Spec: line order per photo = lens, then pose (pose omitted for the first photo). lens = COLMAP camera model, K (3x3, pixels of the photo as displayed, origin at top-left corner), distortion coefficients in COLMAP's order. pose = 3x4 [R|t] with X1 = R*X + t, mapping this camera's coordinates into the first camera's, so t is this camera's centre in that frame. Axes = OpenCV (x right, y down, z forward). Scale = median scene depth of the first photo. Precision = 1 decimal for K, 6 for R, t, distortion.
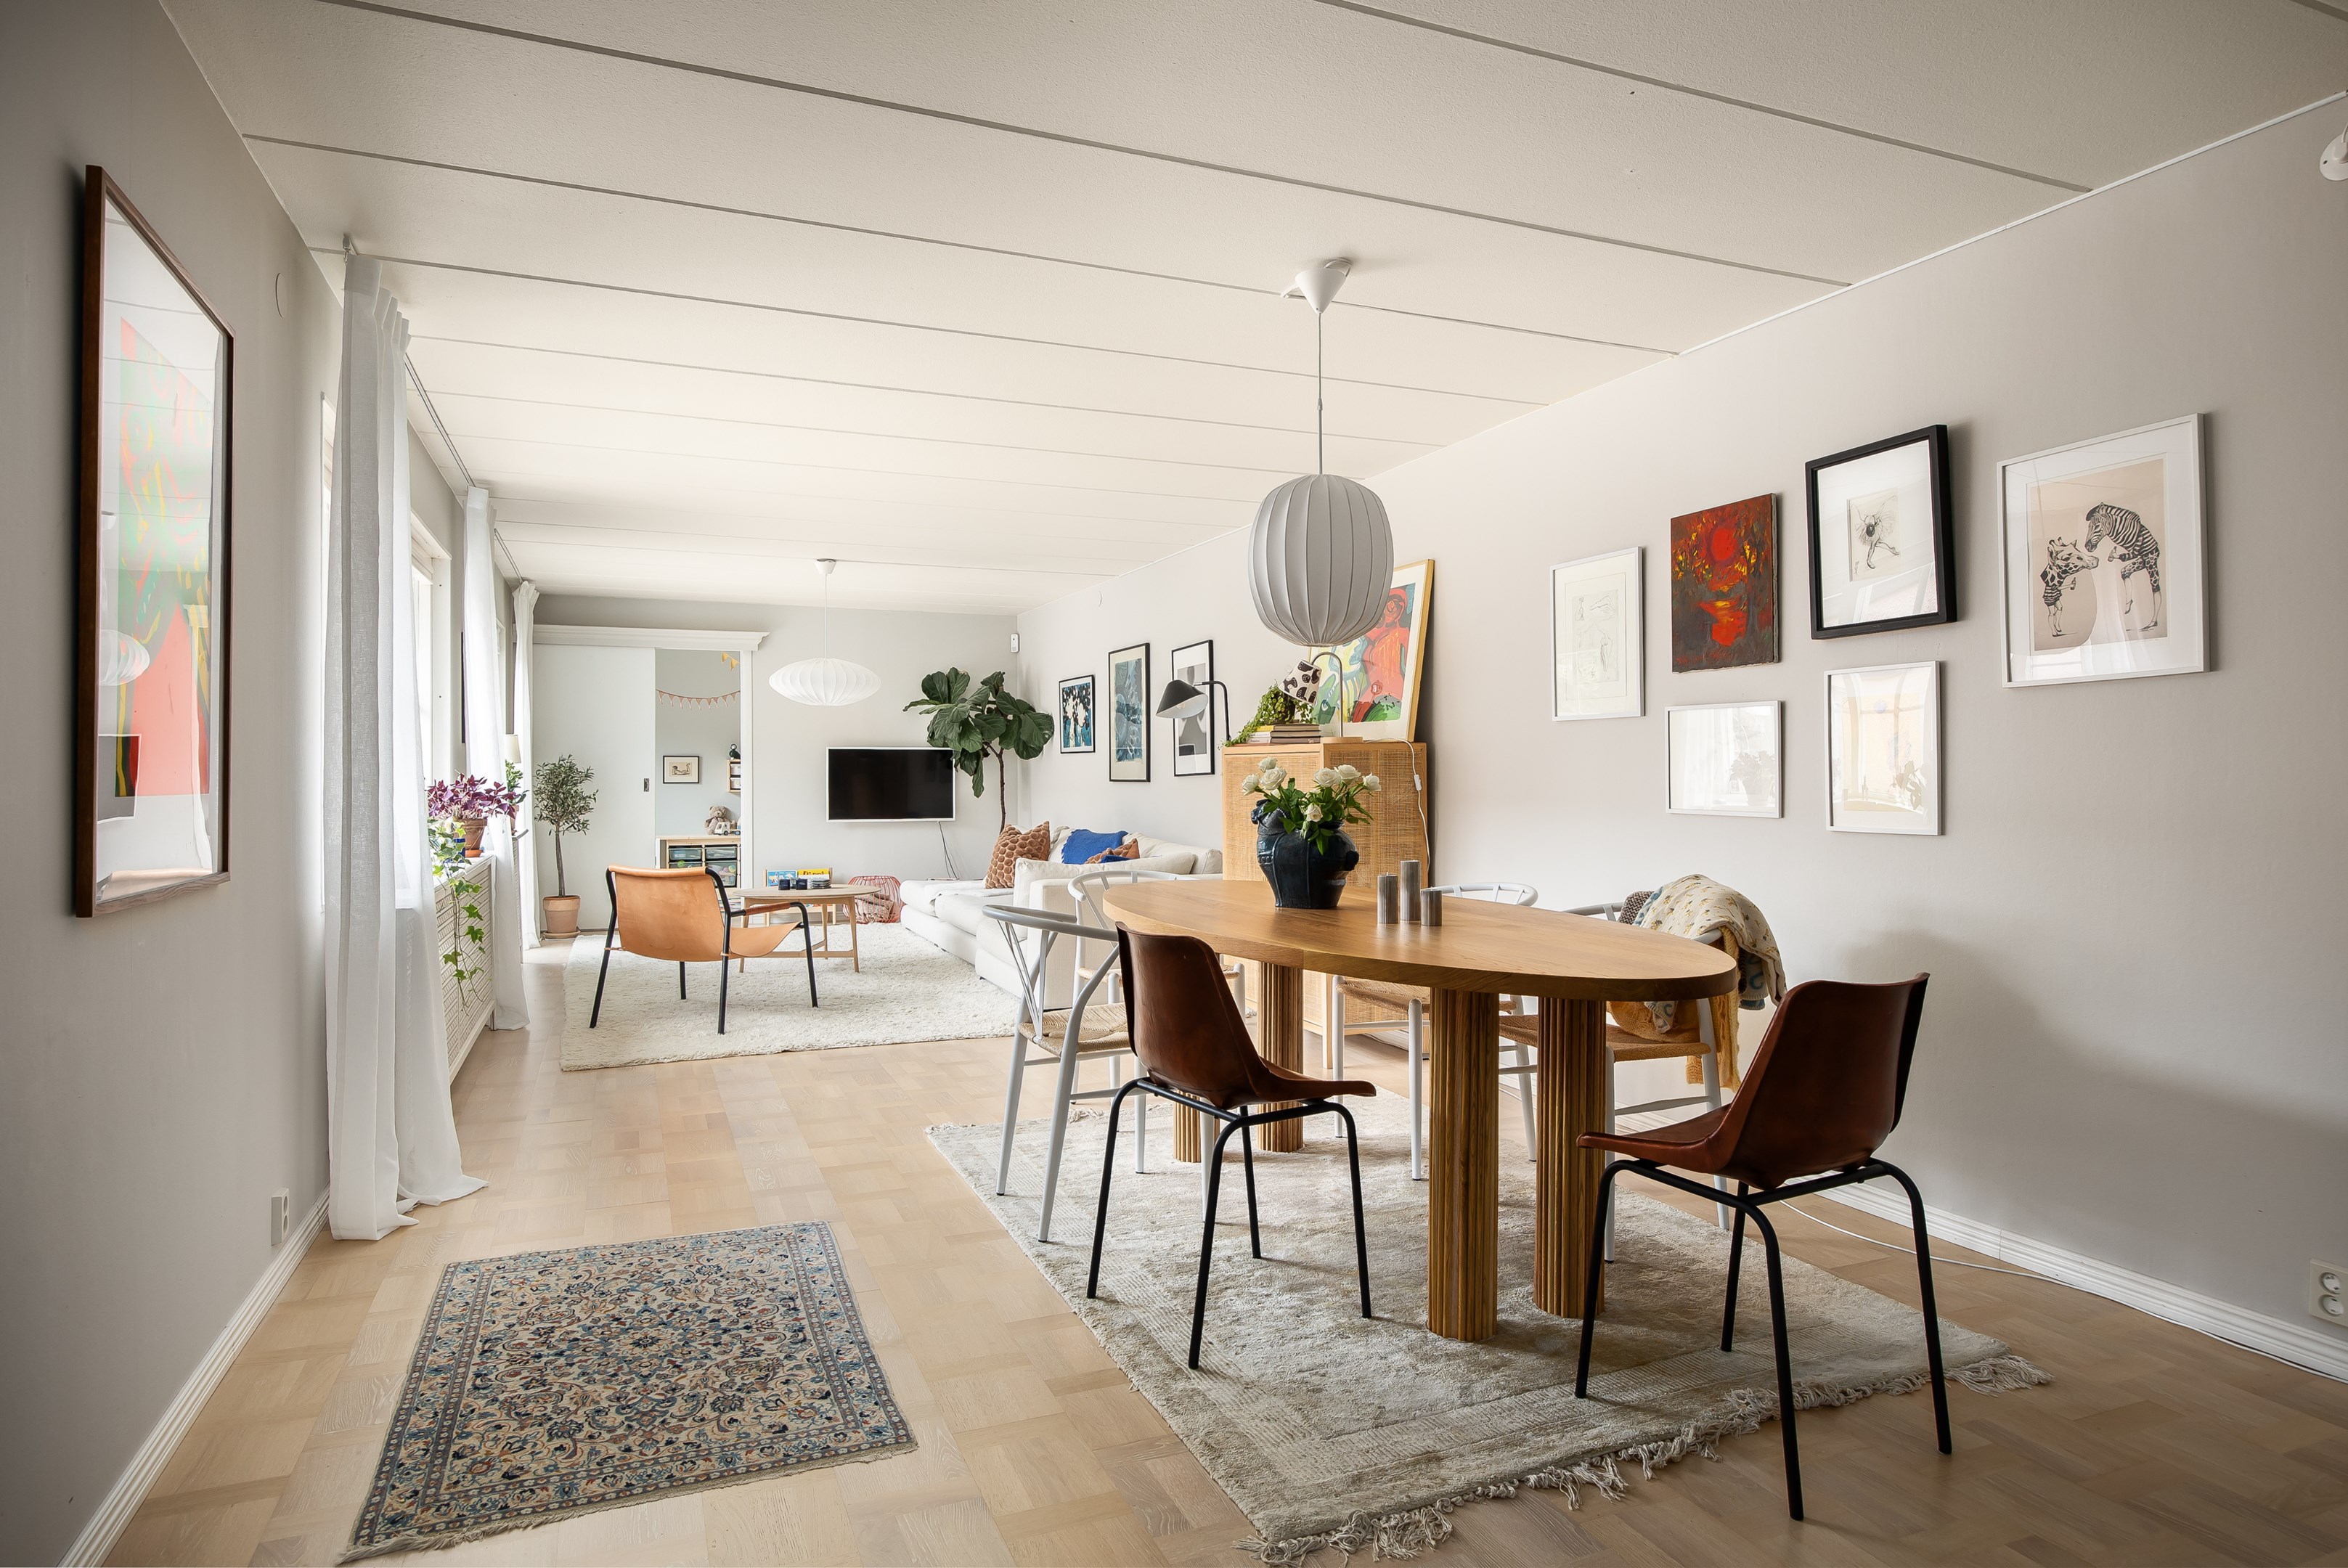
lens RADIAL K [[1365.9, 0, 1169.7], [0, 1365.9, 778.0], [0, 0, 1]] dist [-0.004469, 0.002035]
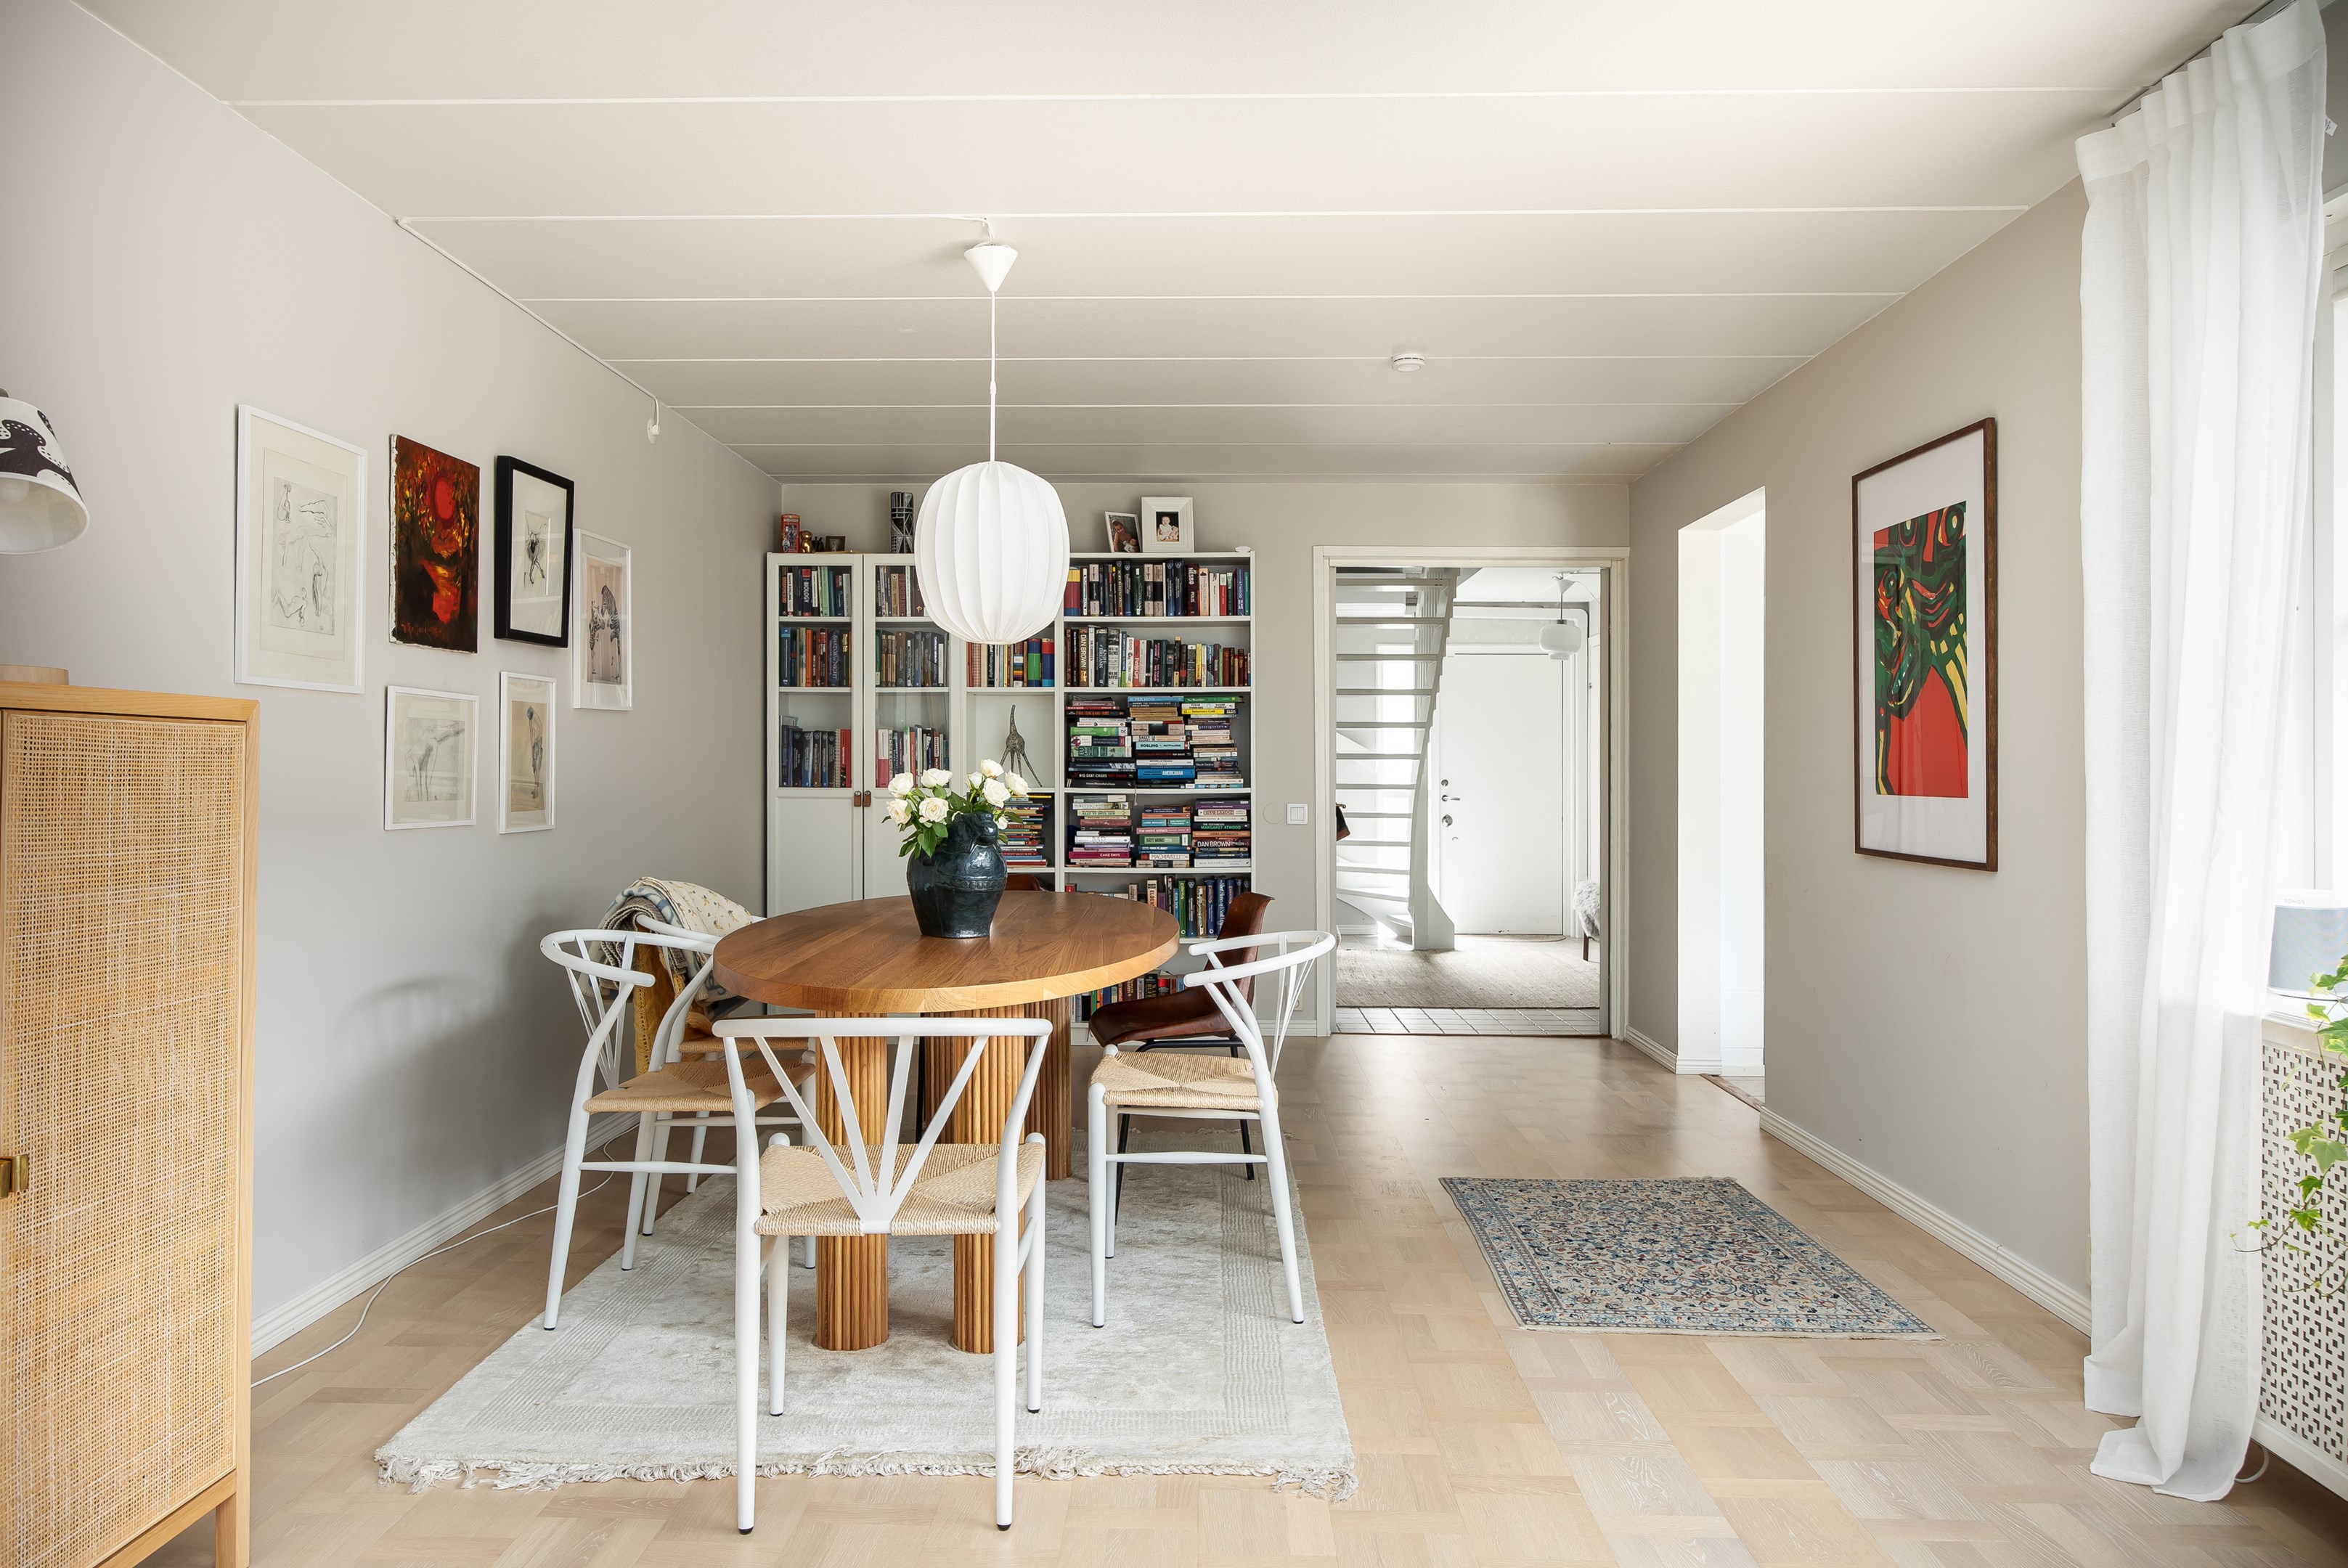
lens RADIAL K [[1545.3, 0, 1158.2], [0, 1545.3, 794.0], [0, 0, 1]] dist [-0.004667, -0.001185]
pose [[-0.915670, -0.007072, 0.401869, -0.501494], [-0.003459, 0.999947, 0.009714, -0.005063], [-0.401917, 0.007504, -0.915646, 2.297196]]
